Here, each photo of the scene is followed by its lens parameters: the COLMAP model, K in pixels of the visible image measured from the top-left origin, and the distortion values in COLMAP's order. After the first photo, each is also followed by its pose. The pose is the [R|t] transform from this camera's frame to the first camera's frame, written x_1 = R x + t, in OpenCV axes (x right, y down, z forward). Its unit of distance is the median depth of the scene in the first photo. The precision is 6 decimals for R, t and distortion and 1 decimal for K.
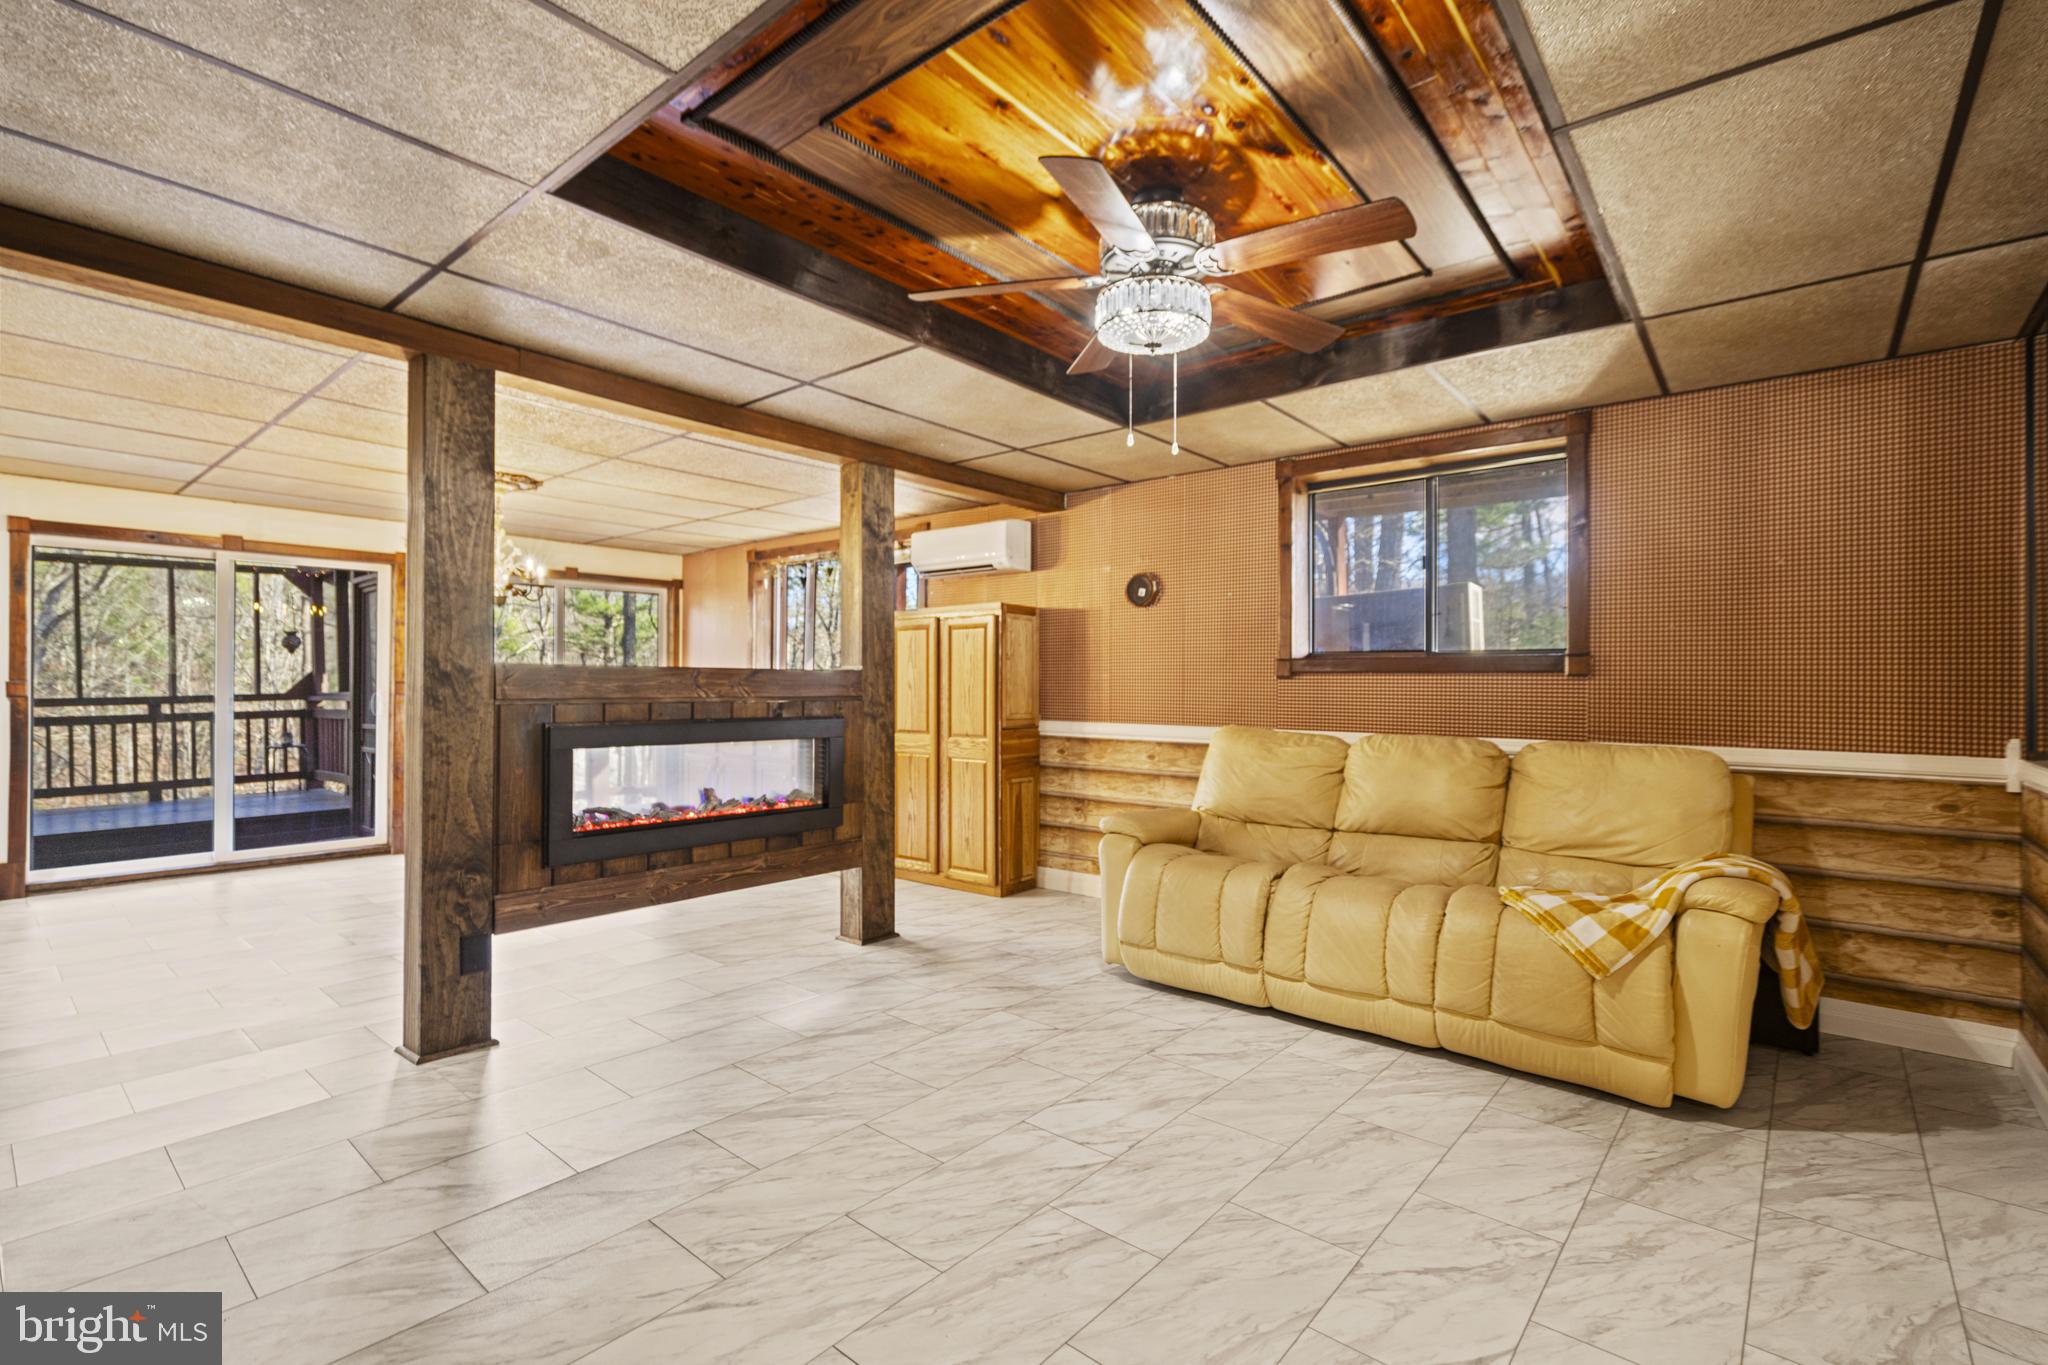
lens RADIAL K [[932.6, 0, 1010.7], [0, 932.6, 697.6], [0, 0, 1]] dist [0.000790, 0.001060]
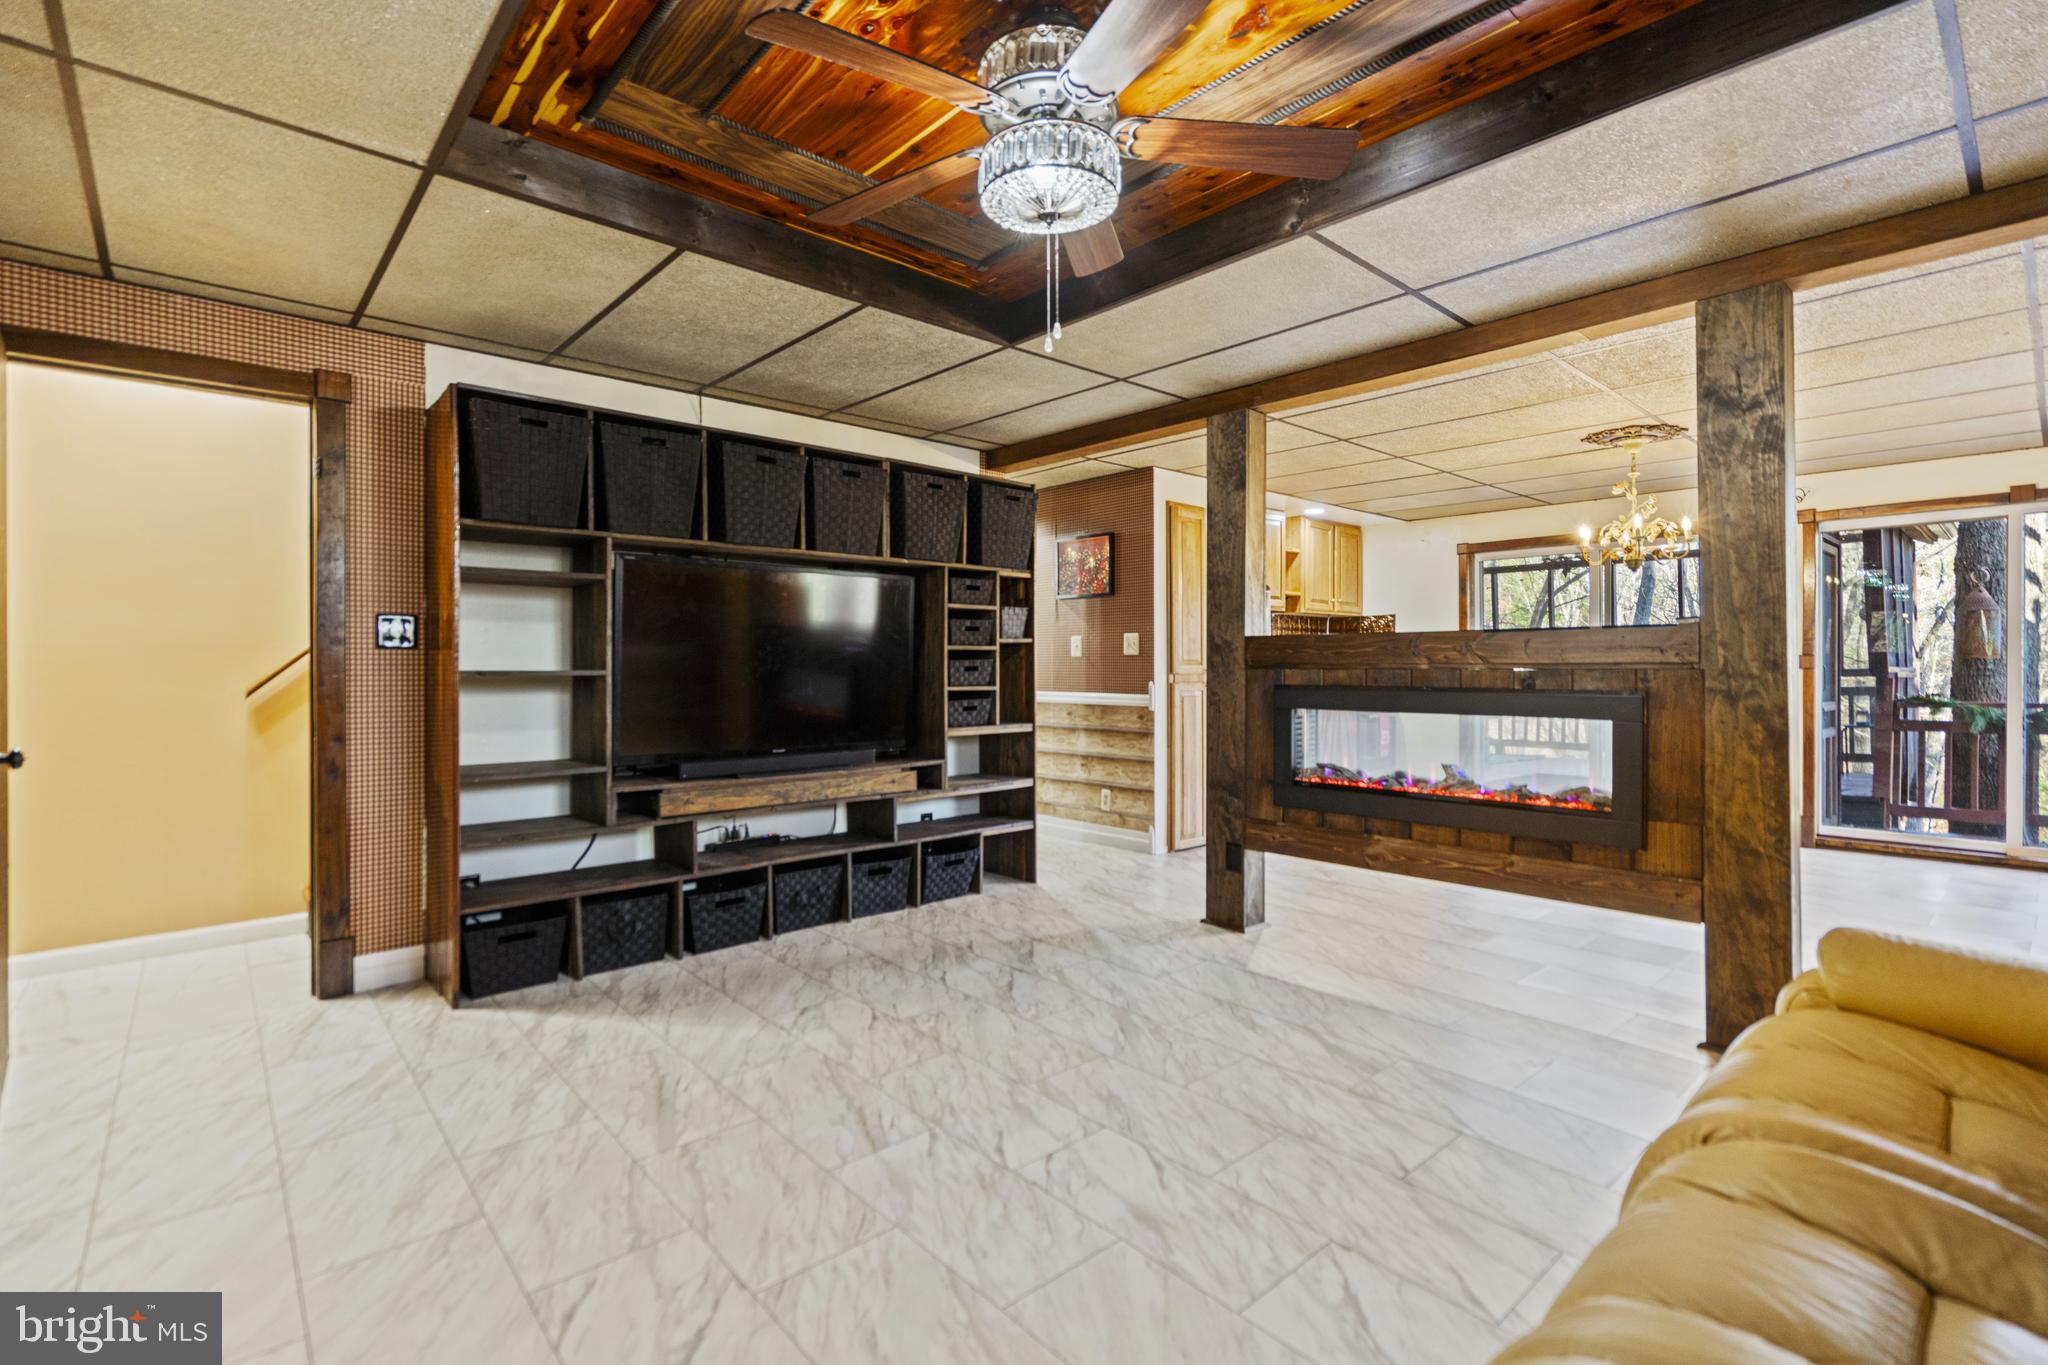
lens RADIAL K [[937.3, 0, 1024.0], [0, 937.3, 682.5], [0, 0, 1]] dist [0.000046, 0.000224]
pose [[-0.133419, 0.012710, -0.990978, 0.718399], [-0.010011, 0.999849, 0.014172, 0.010190], [0.991009, 0.011811, -0.133271, 0.814504]]
